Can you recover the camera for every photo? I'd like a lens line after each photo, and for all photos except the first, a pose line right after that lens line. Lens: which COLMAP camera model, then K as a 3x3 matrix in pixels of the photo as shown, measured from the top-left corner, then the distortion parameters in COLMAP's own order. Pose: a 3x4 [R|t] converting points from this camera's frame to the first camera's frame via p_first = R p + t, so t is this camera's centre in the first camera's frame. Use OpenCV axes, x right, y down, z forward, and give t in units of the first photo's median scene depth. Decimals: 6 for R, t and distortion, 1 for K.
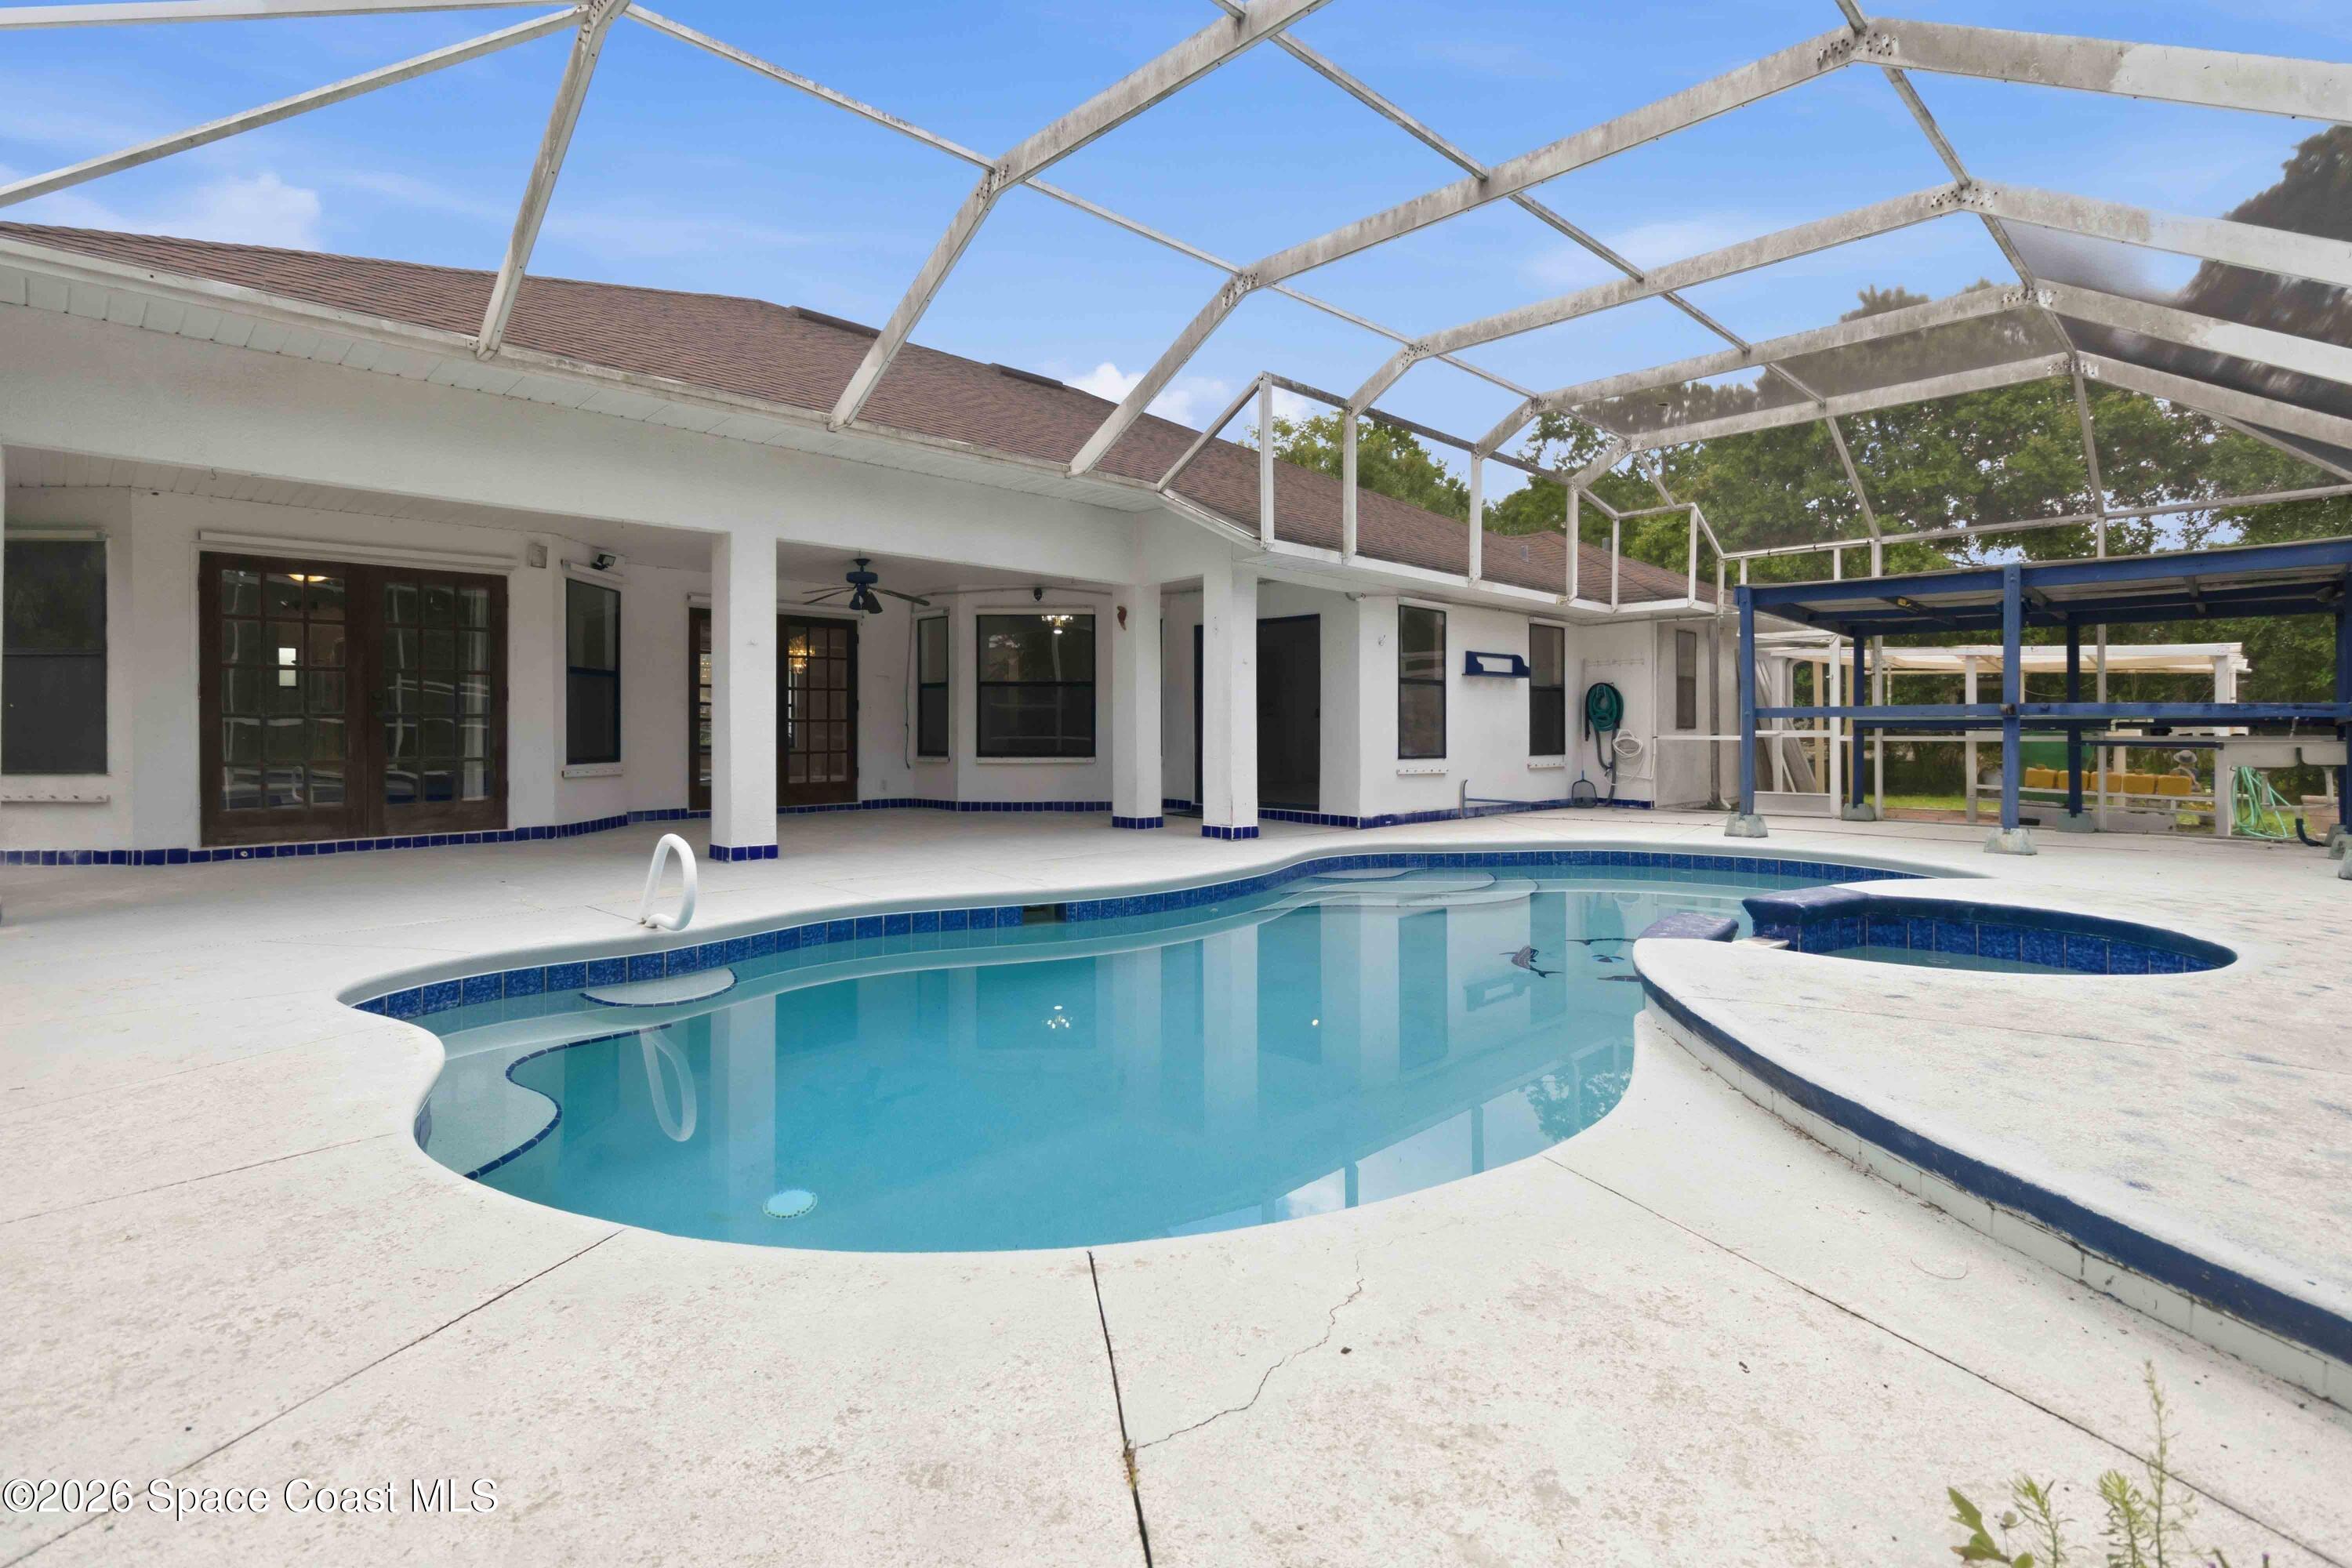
lens RADIAL K [[1099.7, 0, 1189.5], [0, 1099.7, 739.1], [0, 0, 1]] dist [-0.001889, -0.000673]
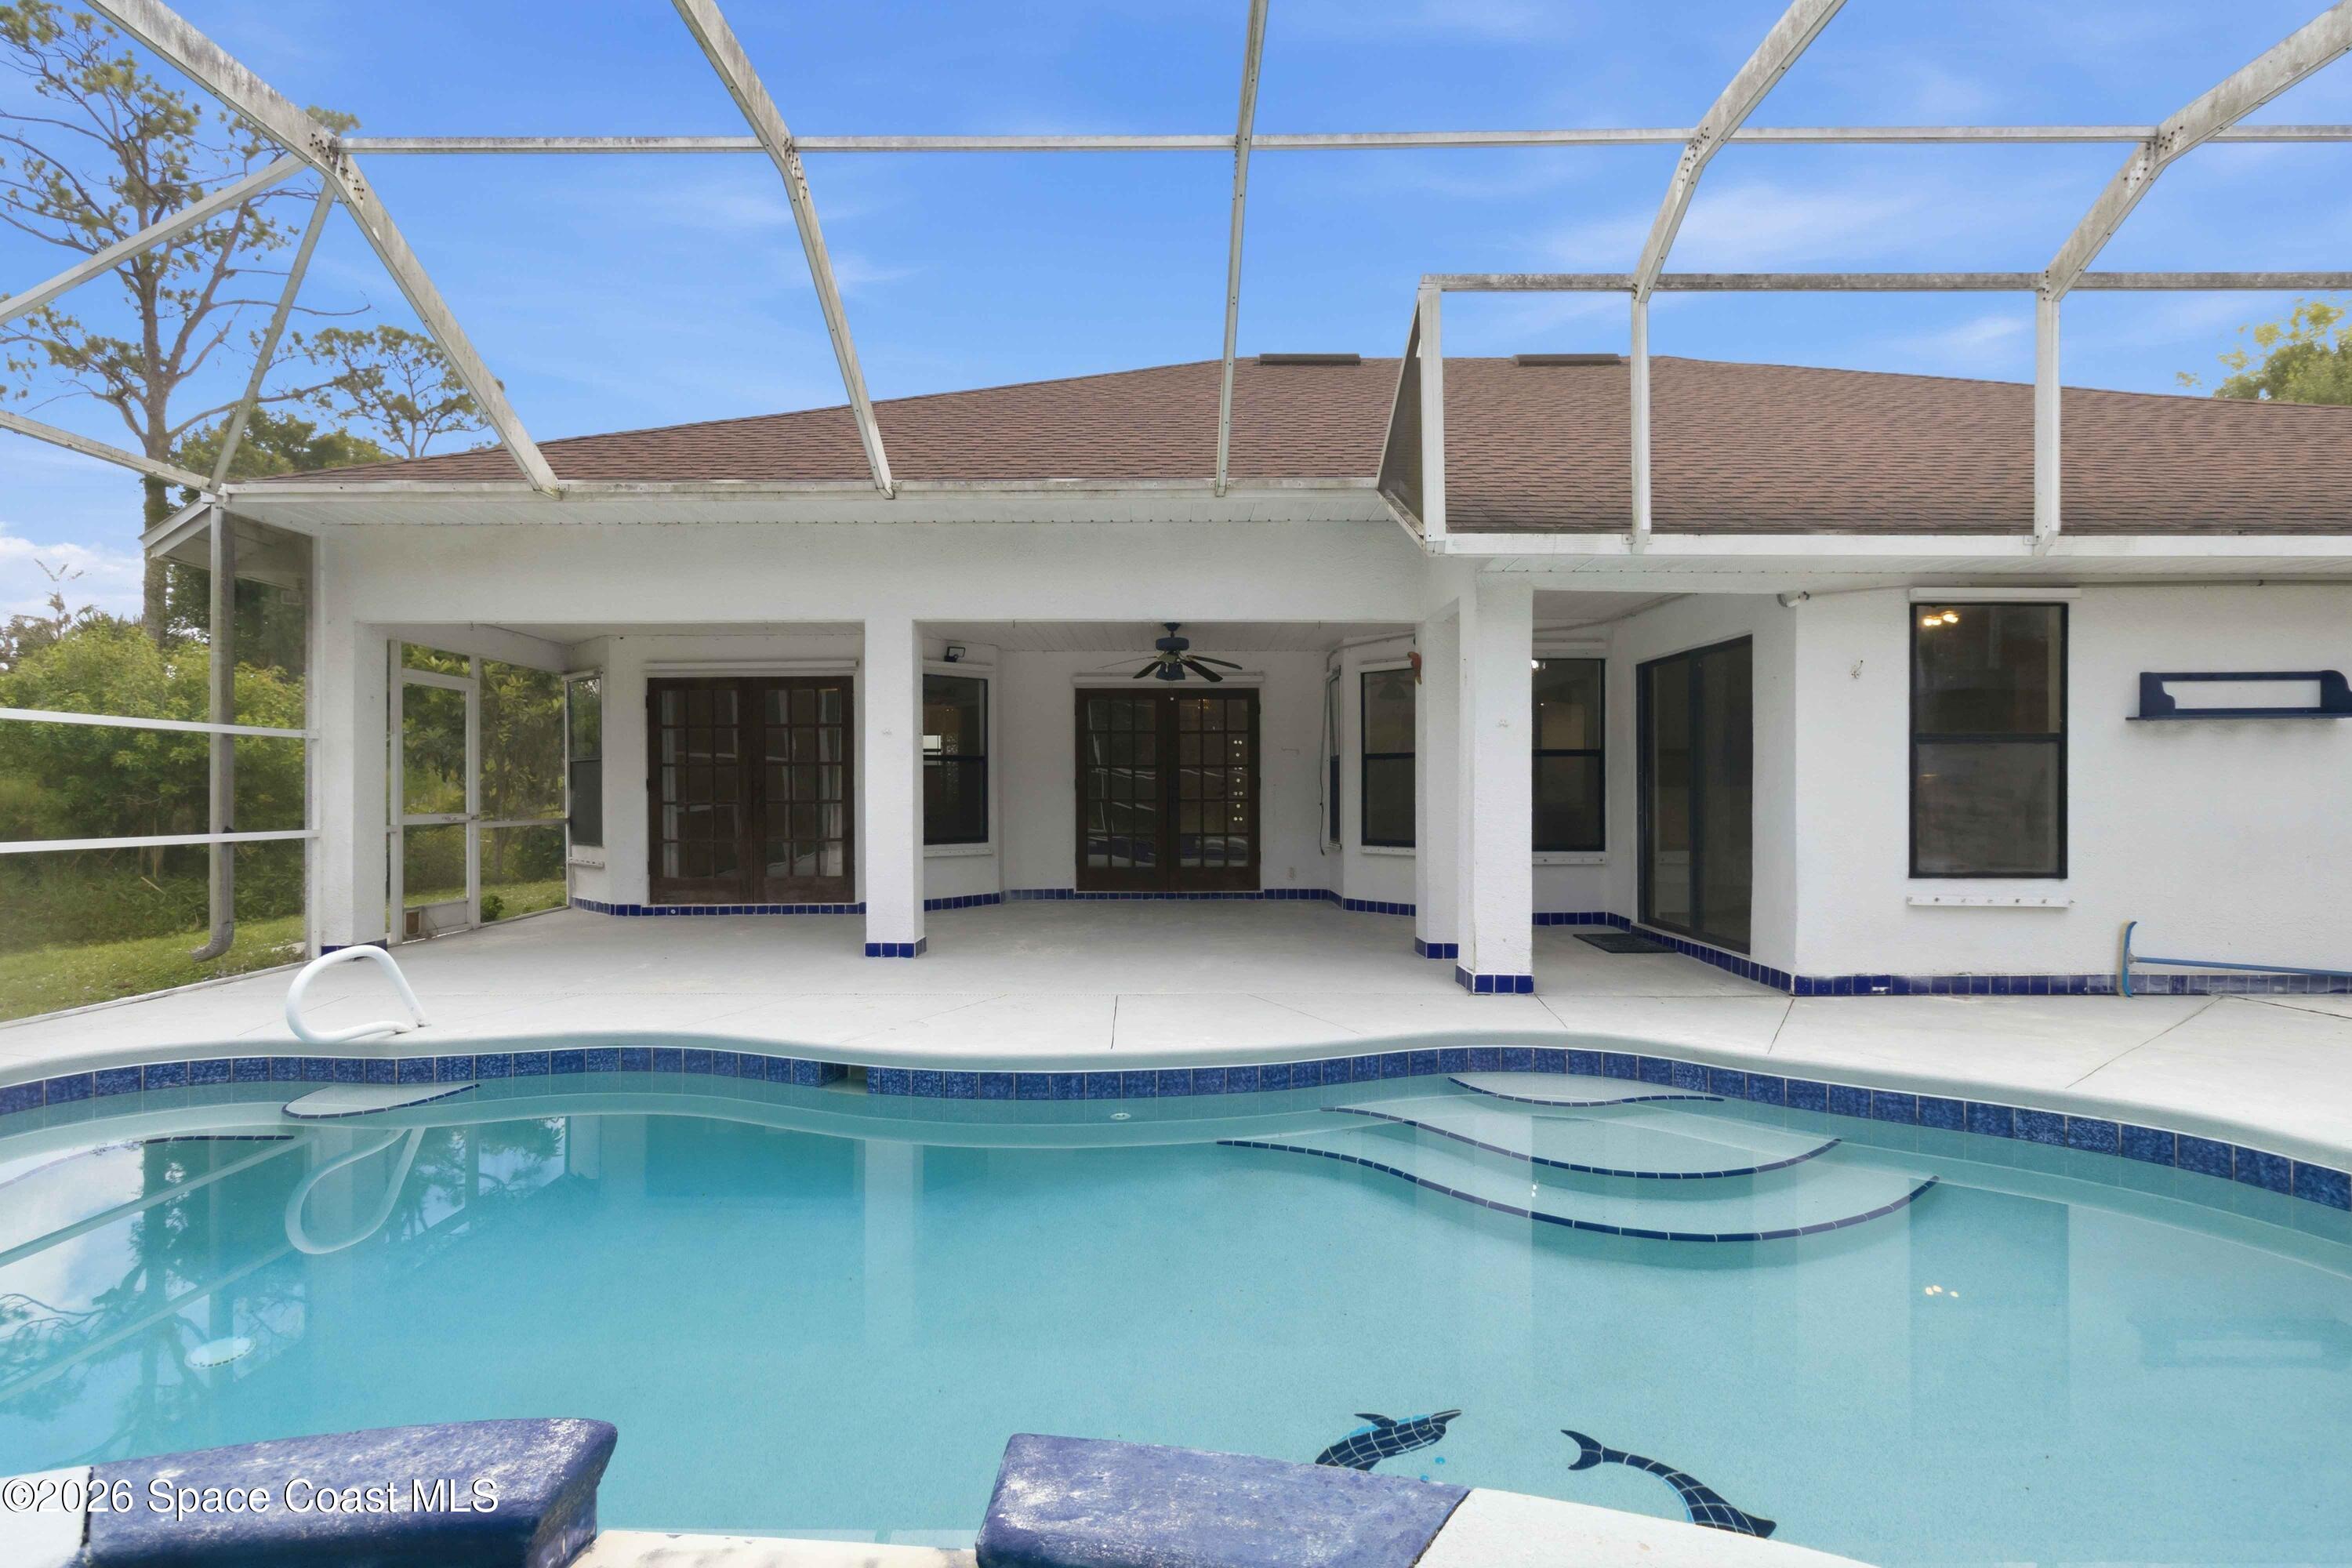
lens RADIAL K [[1119.5, 0, 1182.1], [0, 1119.5, 784.9], [0, 0, 1]] dist [-0.002471, 0.005047]
pose [[0.712231, -0.004578, -0.701930, 0.412942], [-0.003852, 0.999938, -0.010430, -0.027228], [0.701935, 0.010132, 0.712169, 0.420025]]
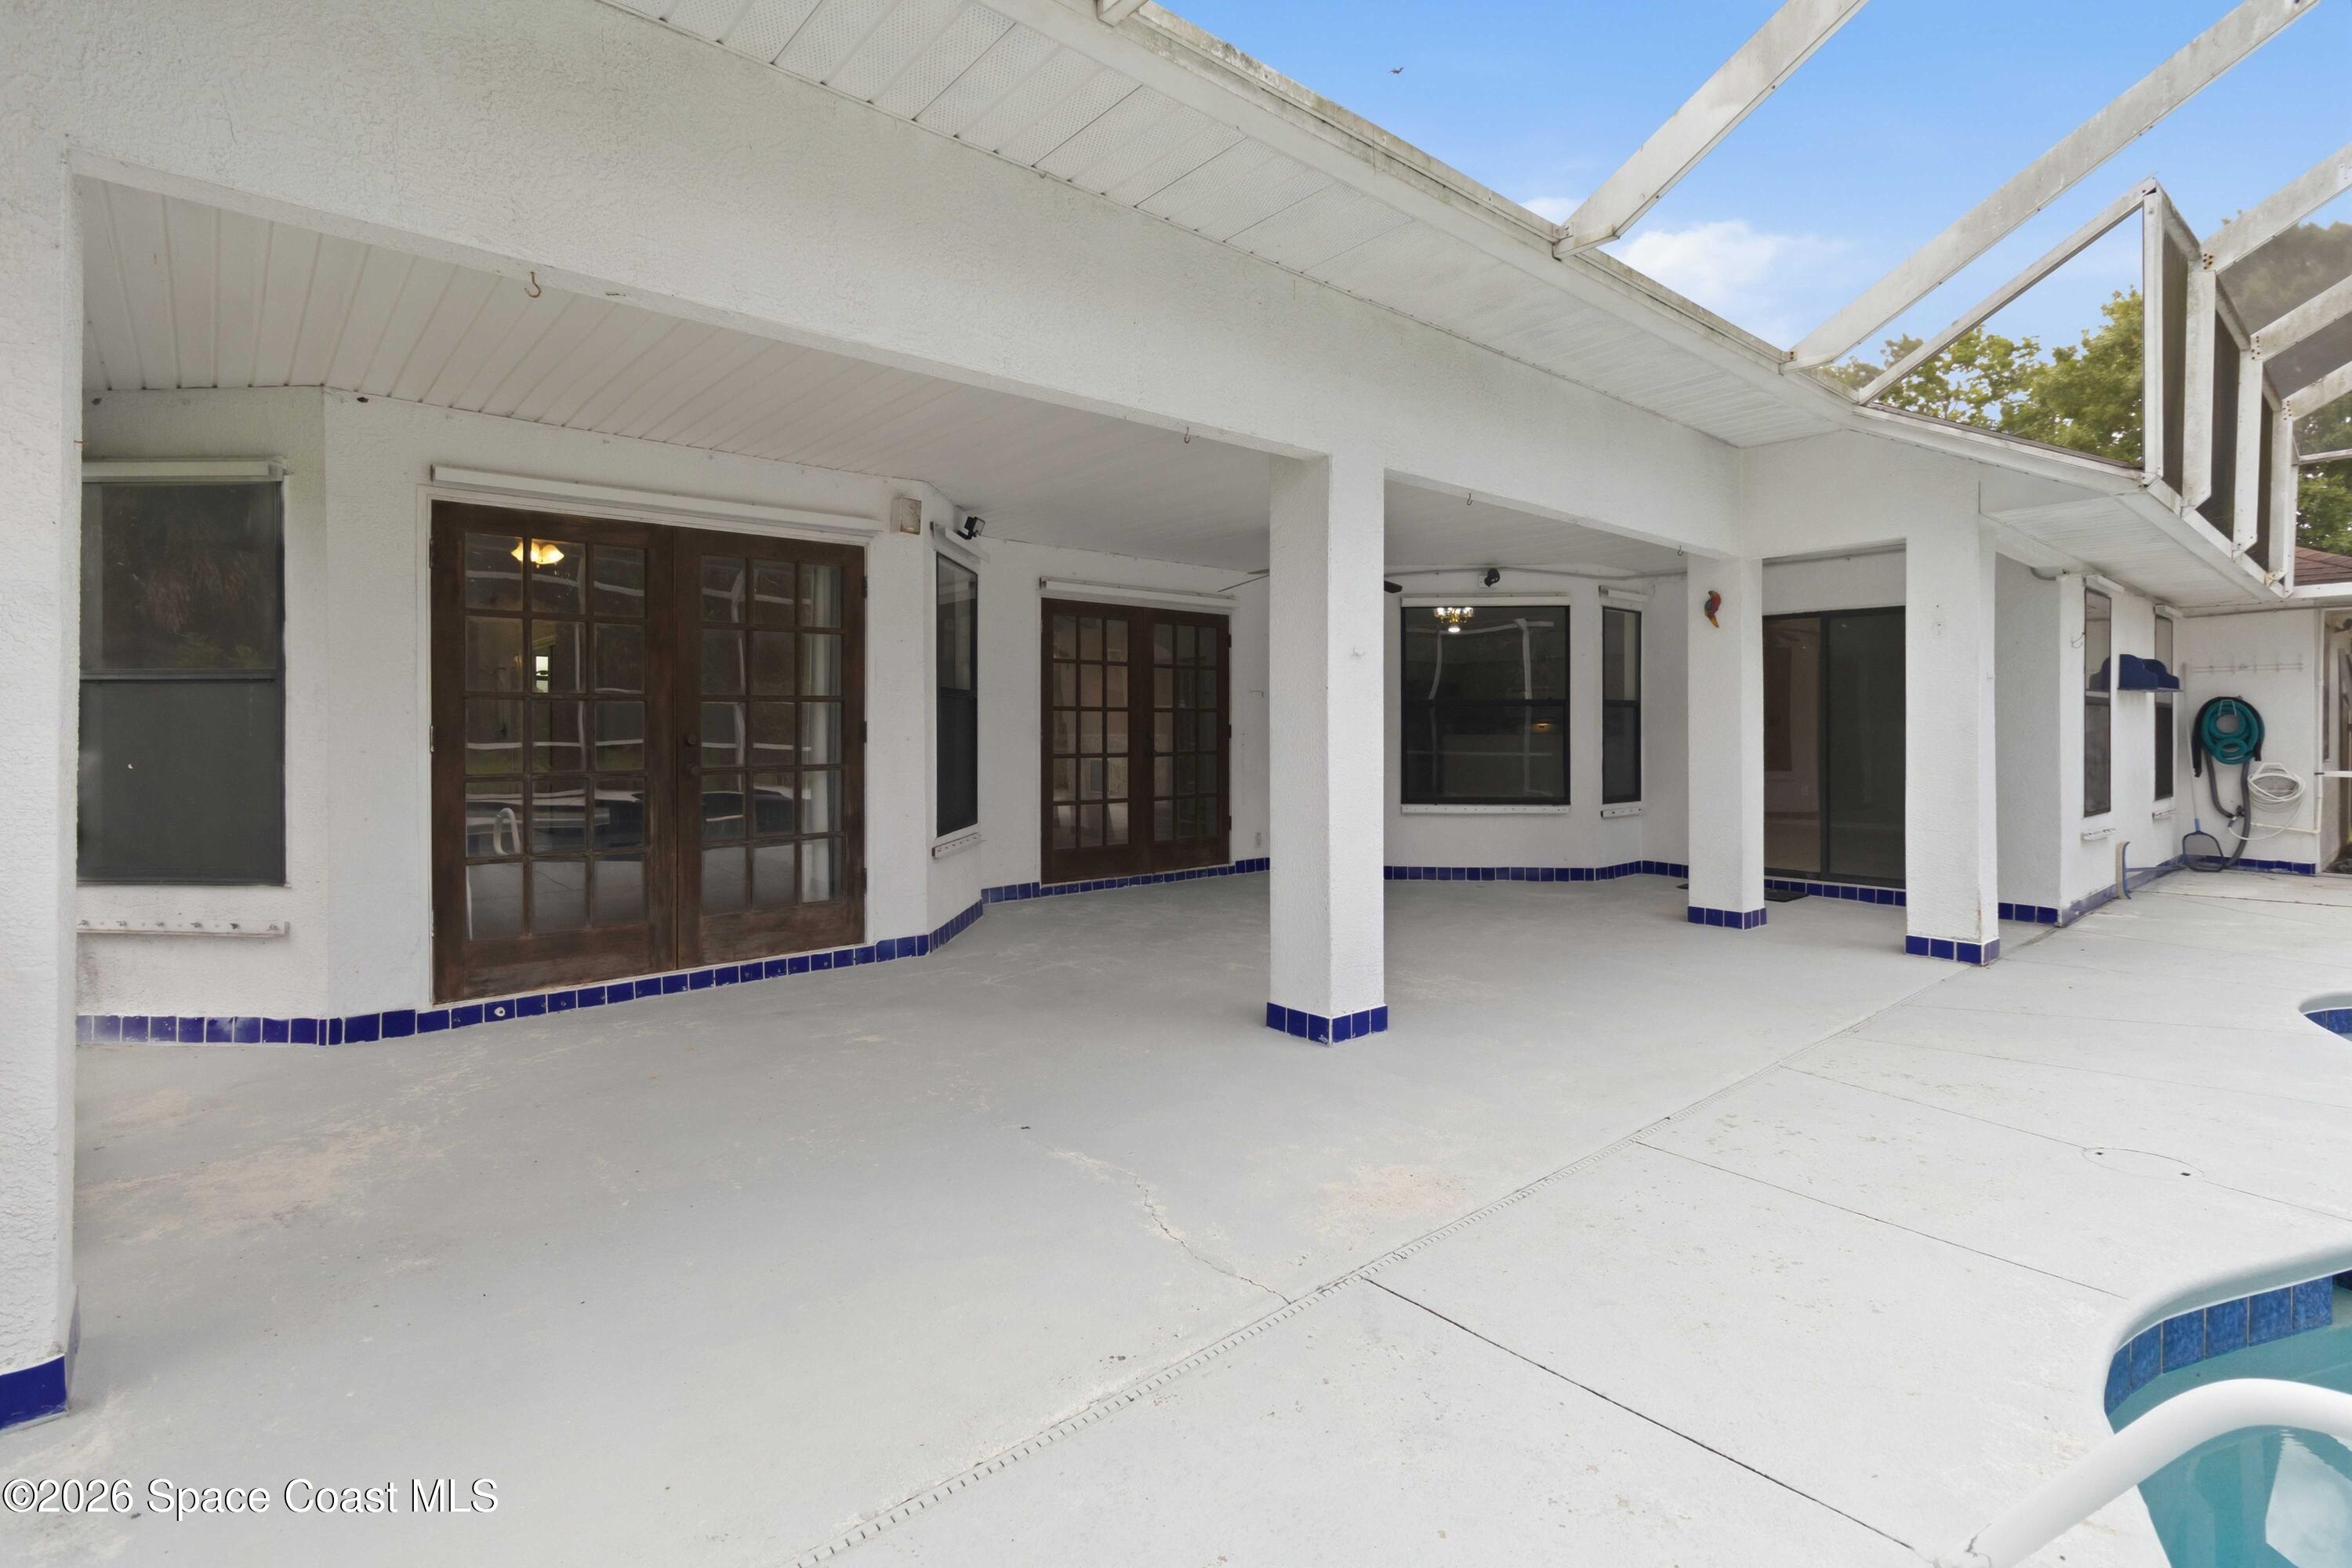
lens RADIAL K [[1099.7, 0, 1189.5], [0, 1099.7, 739.1], [0, 0, 1]] dist [-0.001889, -0.000673]
pose [[0.997676, 0.001060, -0.068124, -0.387546], [-0.000843, 0.999994, 0.003219, -0.038830], [0.068127, -0.003154, 0.997672, 0.374126]]
